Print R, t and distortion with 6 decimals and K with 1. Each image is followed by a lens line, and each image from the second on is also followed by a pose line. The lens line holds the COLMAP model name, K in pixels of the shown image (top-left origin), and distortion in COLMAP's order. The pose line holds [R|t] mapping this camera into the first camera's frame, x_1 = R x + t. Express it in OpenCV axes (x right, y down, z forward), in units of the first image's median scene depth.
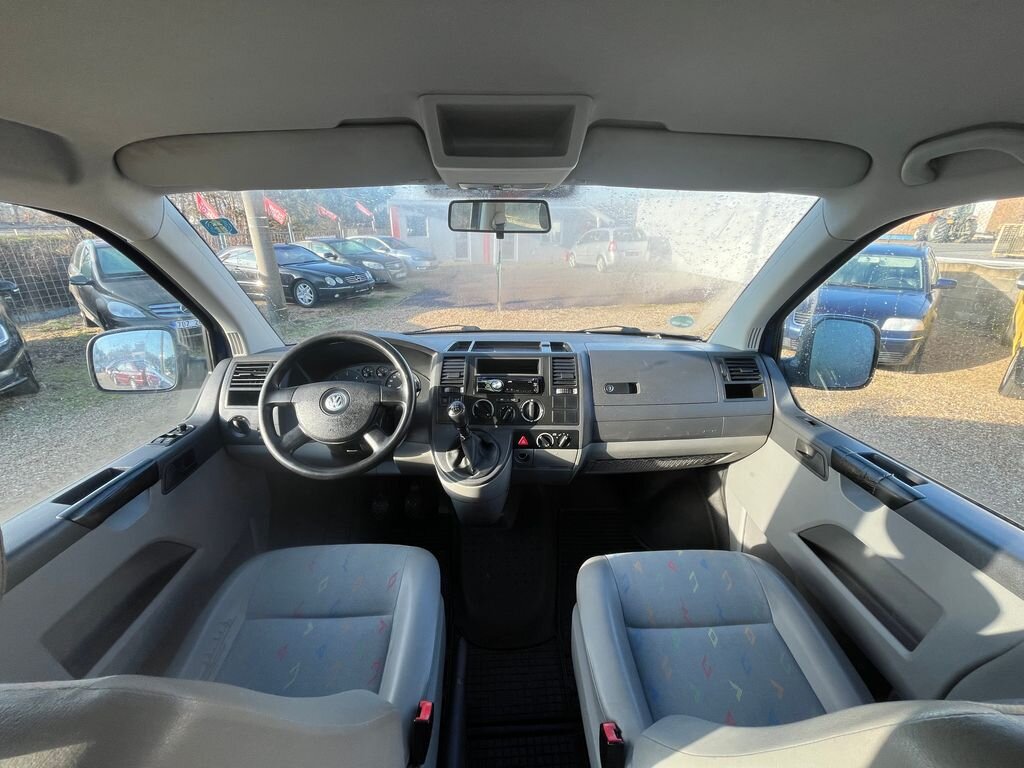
lens RADIAL K [[413.6, 0, 508.6], [0, 413.6, 380.4], [0, 0, 1]] dist [-0.003420, 0.000134]
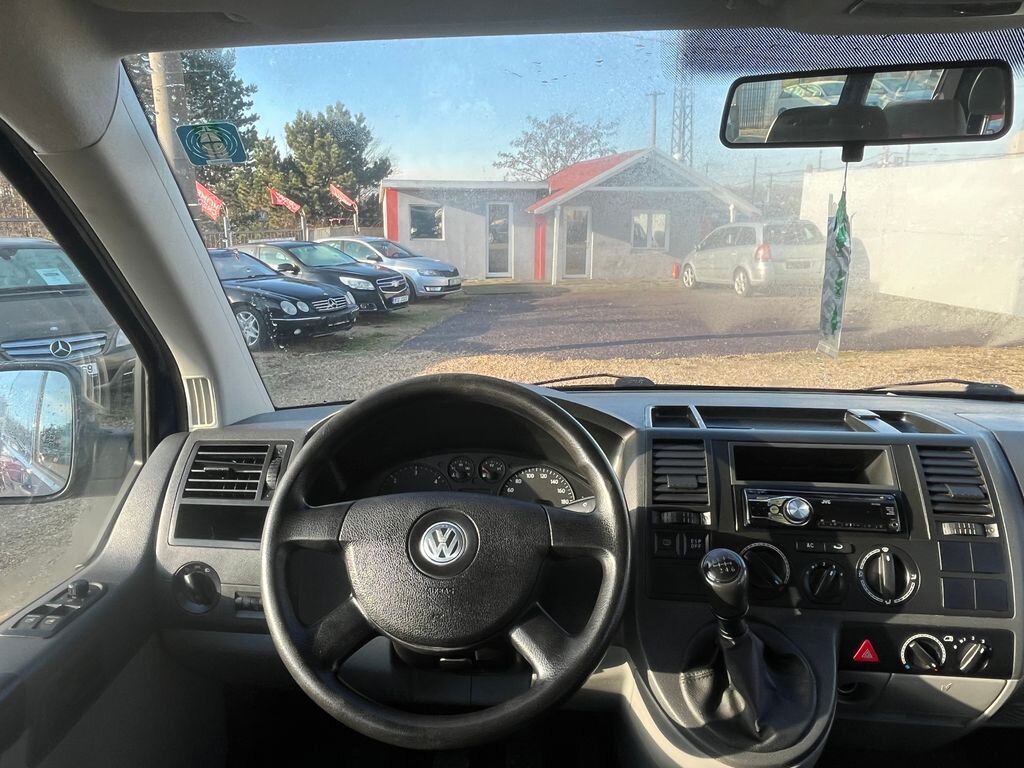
lens RADIAL K [[711.0, 0, 501.6], [0, 711.0, 376.3], [0, 0, 1]] dist [-0.006063, 0.002247]
pose [[0.995967, 0.012927, -0.088786, -0.254208], [-0.025800, 0.989036, -0.145405, -0.009523], [0.085933, 0.147109, 0.985380, 0.239158]]
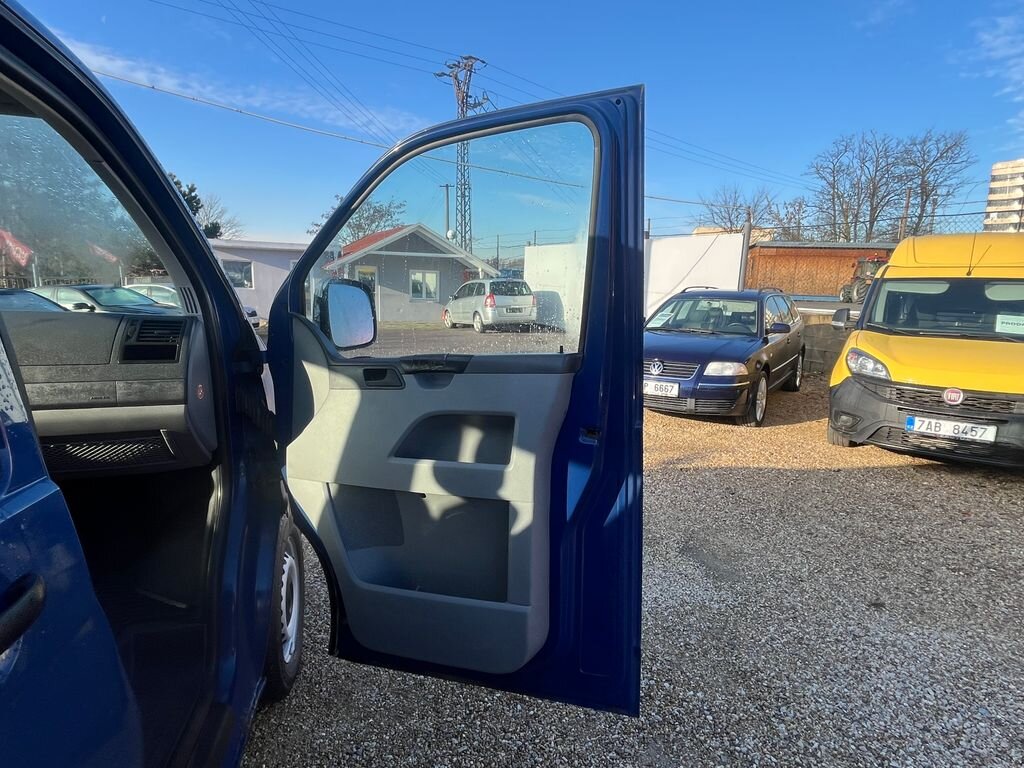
lens RADIAL K [[557.0, 0, 508.0], [0, 557.0, 390.8], [0, 0, 1]] dist [-0.005574, 0.001577]
pose [[0.983404, -0.018254, 0.180508, 1.119144], [0.048658, 0.985012, -0.165480, 0.345916], [-0.174782, 0.171517, 0.969553, -0.285082]]
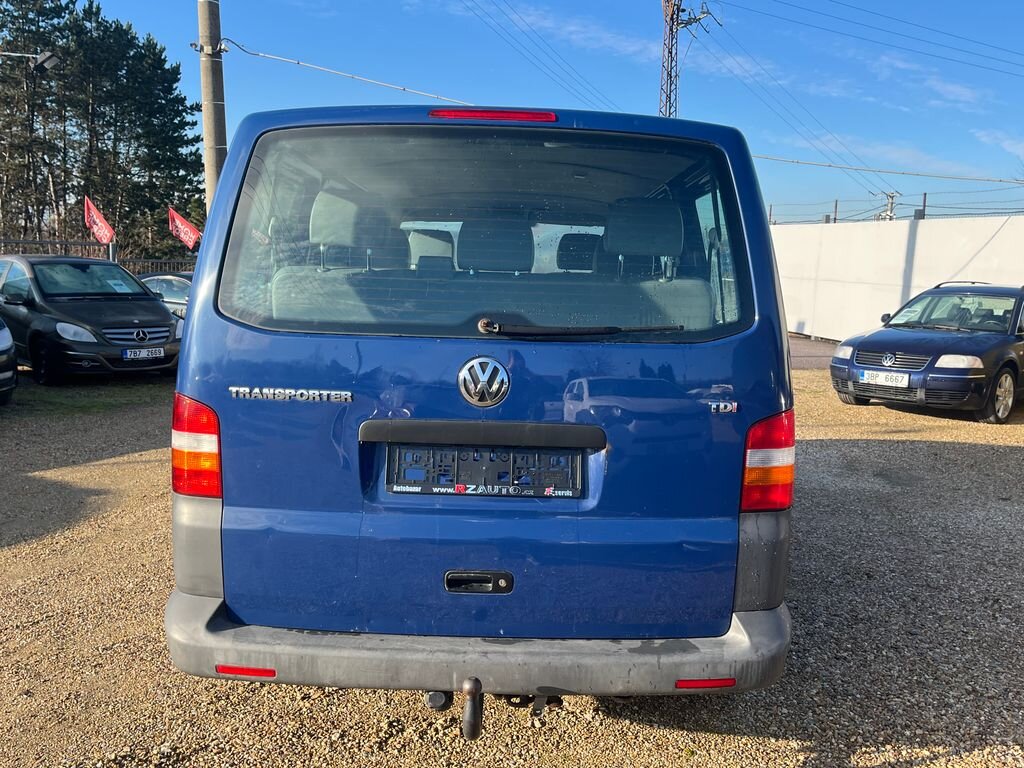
lens RADIAL K [[881.5, 0, 530.9], [0, 881.5, 388.0], [0, 0, 1]] dist [0.051460, -0.045406]
pose [[0.999254, 0.029833, -0.024518, 0.251328], [-0.034580, 0.973902, -0.224320, 1.567342], [0.017186, 0.225000, 0.974207, -3.648383]]
